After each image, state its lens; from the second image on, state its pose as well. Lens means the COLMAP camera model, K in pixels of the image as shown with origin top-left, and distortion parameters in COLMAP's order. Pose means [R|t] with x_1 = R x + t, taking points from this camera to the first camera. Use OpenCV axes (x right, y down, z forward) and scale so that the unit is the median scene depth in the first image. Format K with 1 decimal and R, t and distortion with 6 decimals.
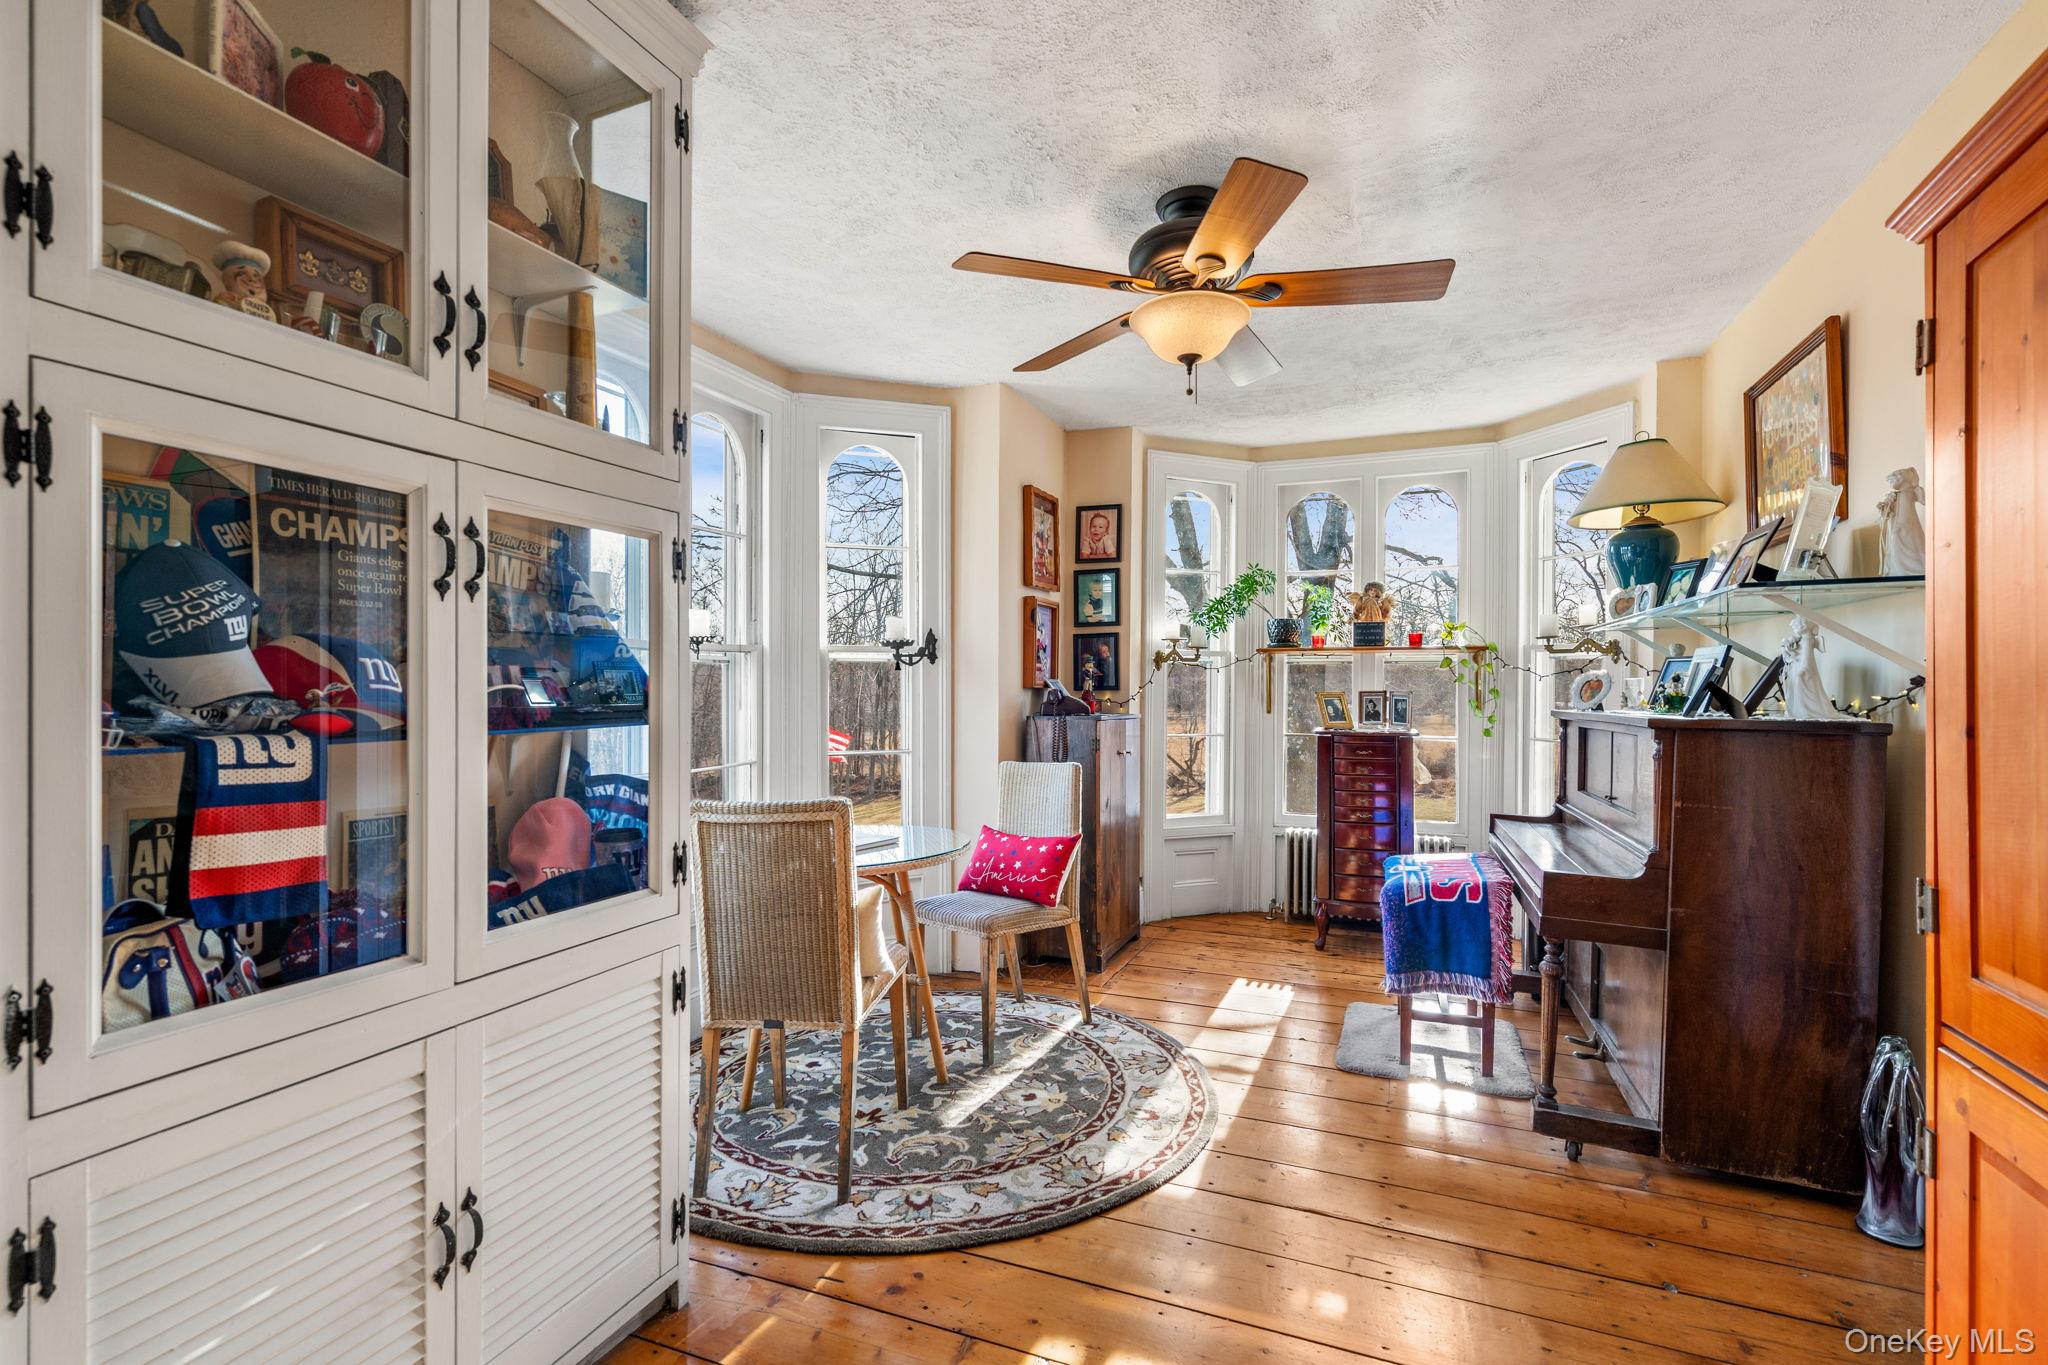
lens RADIAL K [[934.3, 0, 1024.9], [0, 934.3, 689.9], [0, 0, 1]] dist [-0.000316, 0.000187]
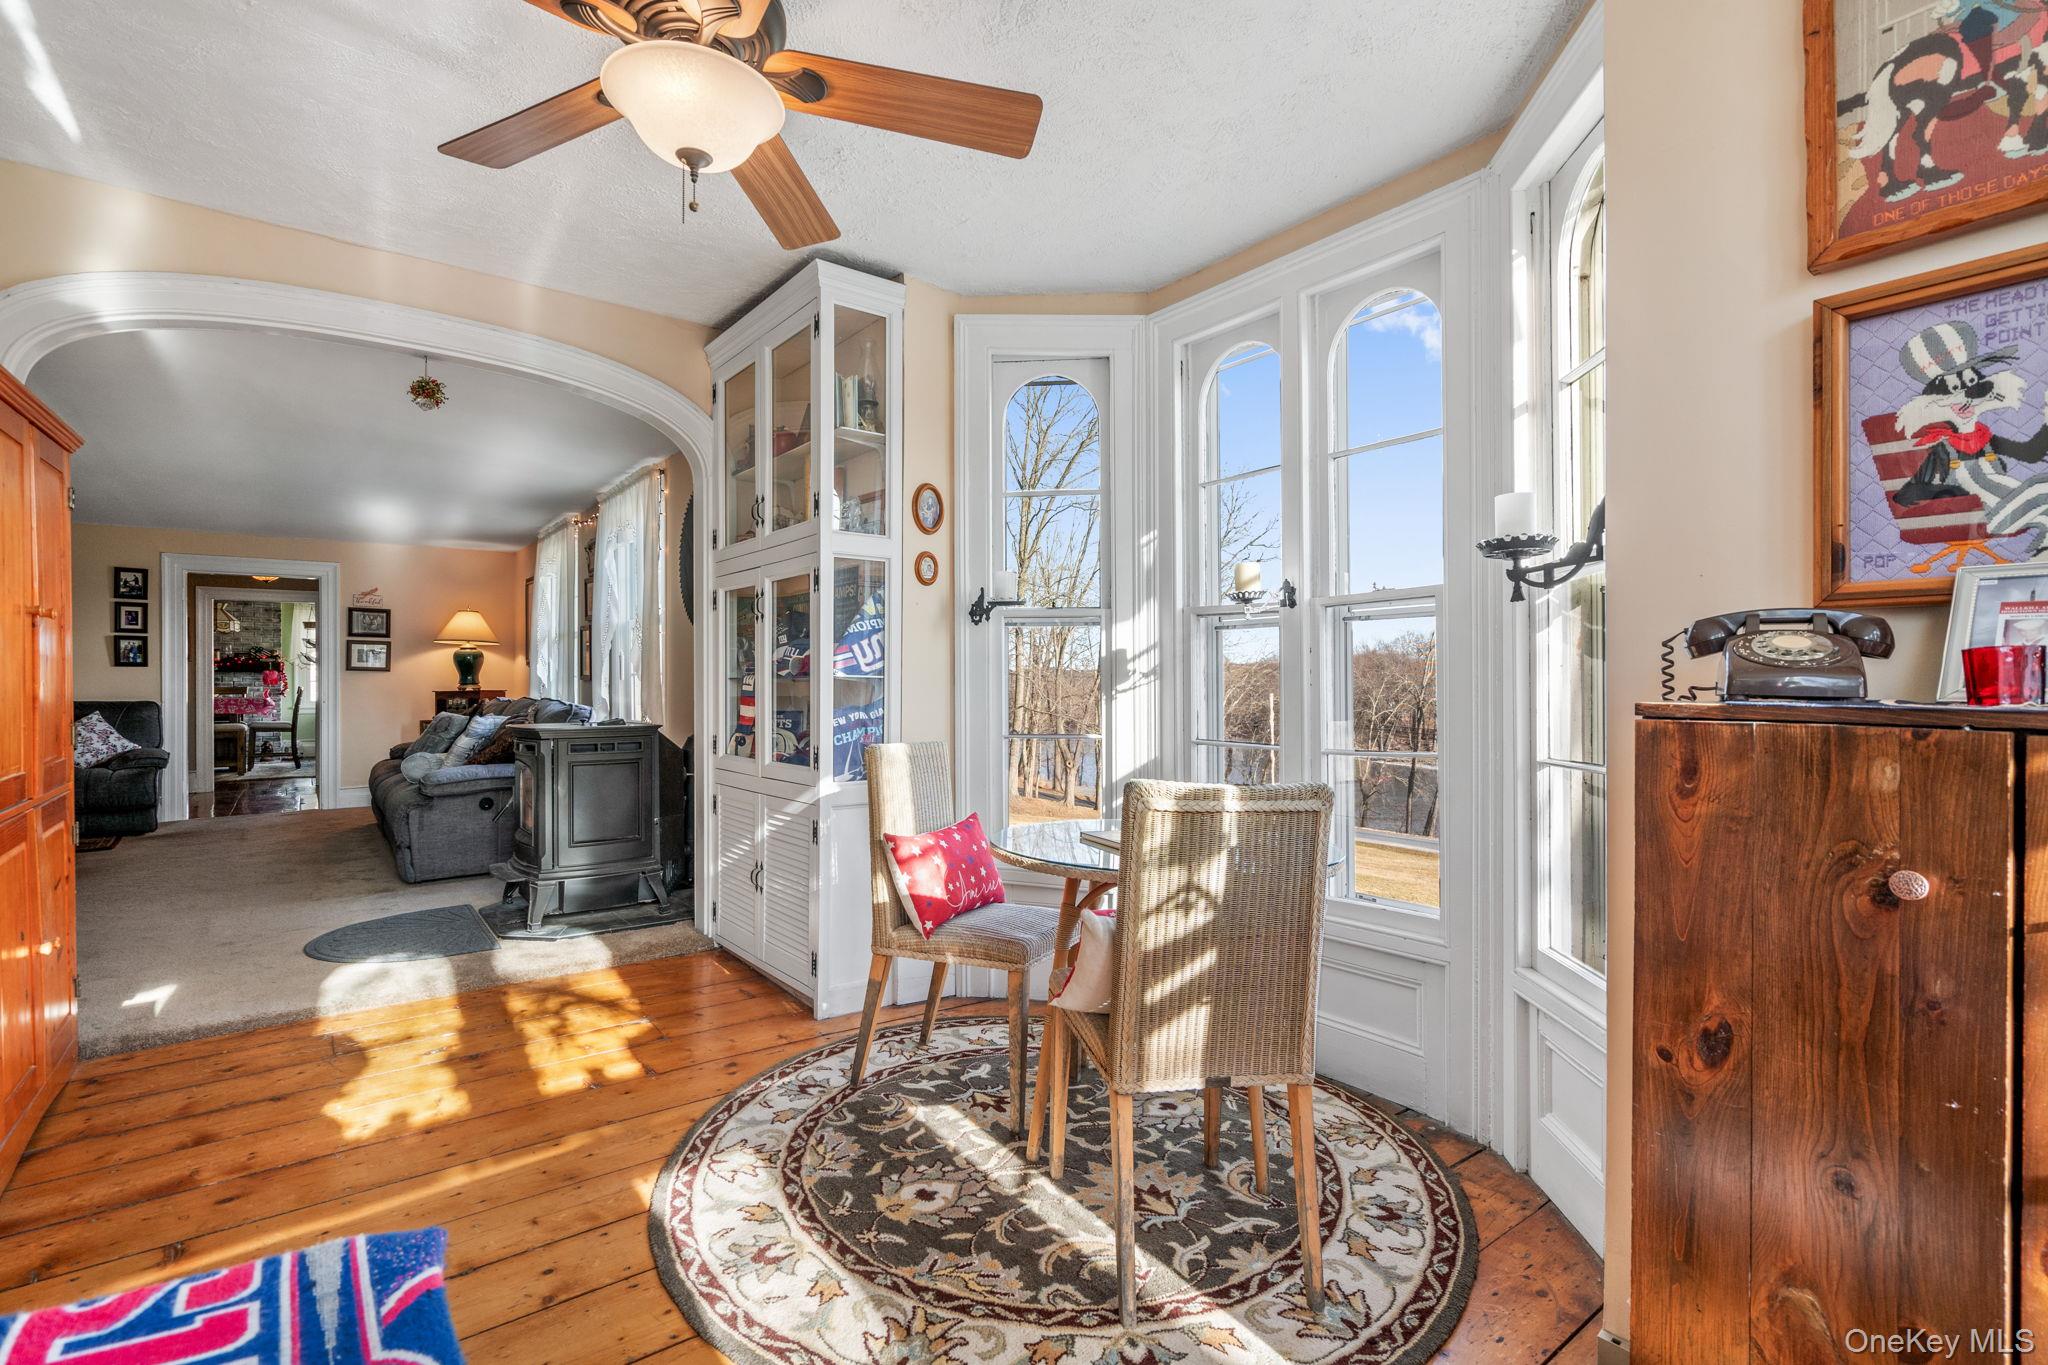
lens RADIAL K [[934.3, 0, 1026.7], [0, 934.3, 680.3], [0, 0, 1]] dist [-0.000316, 0.000187]
pose [[-0.498880, -0.000797, -0.866671, 0.523509], [0.001641, 0.999997, -0.001864, 0.026588], [0.866670, -0.002352, -0.498877, 1.244355]]
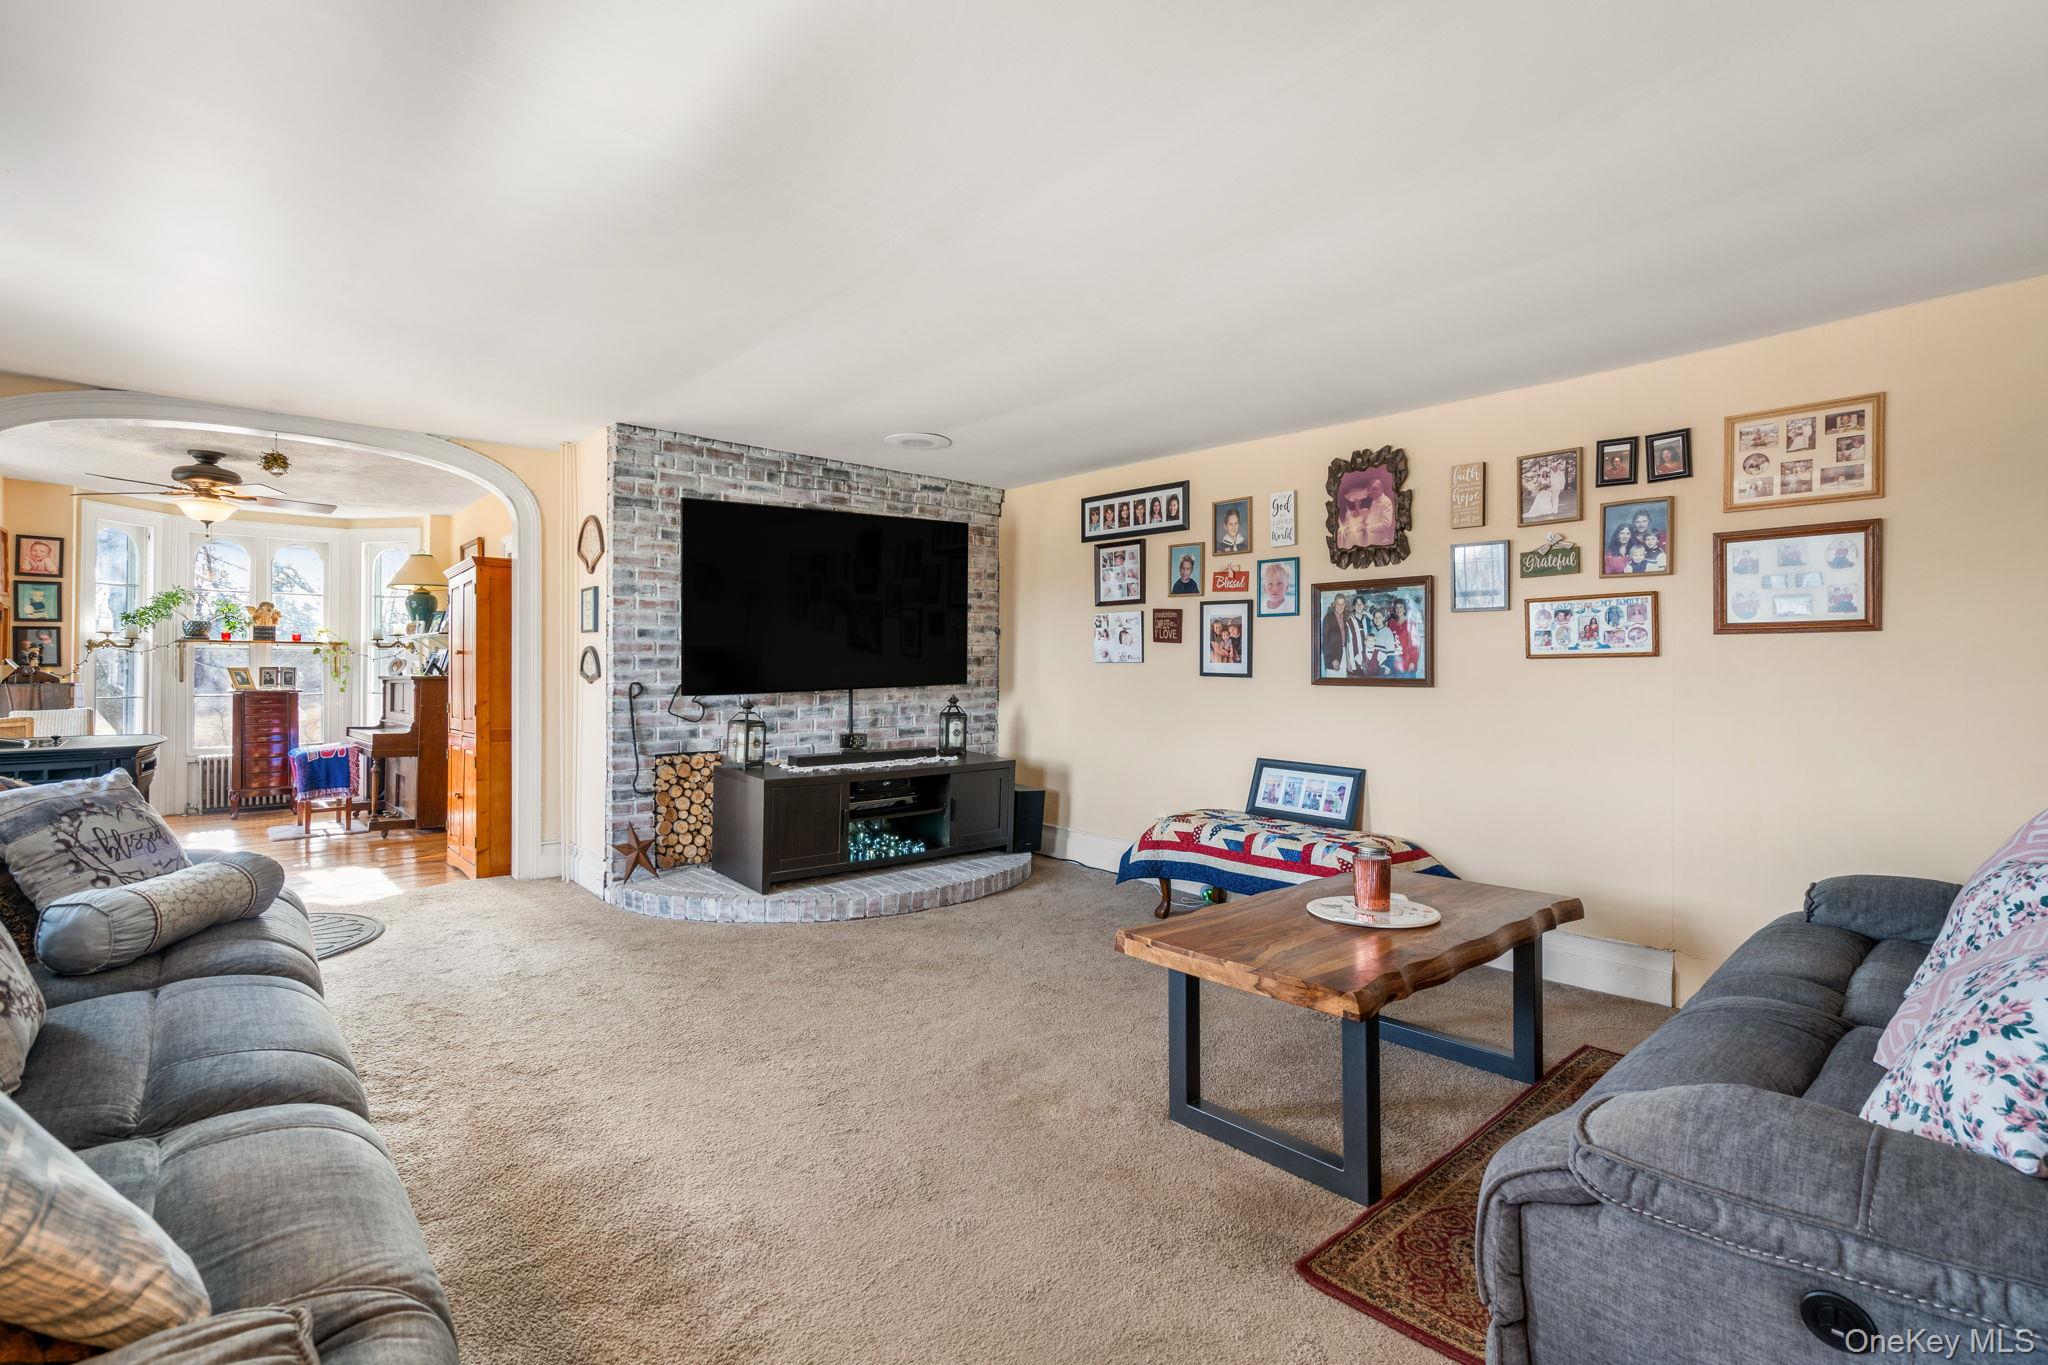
lens RADIAL K [[934.3, 0, 1029.4], [0, 934.3, 668.8], [0, 0, 1]] dist [-0.000316, 0.000187]
pose [[0.442476, -0.001083, 0.896779, -0.636692], [-0.000357, 0.999999, 0.001384, 0.001644], [-0.896780, -0.000933, 0.442476, -1.176180]]
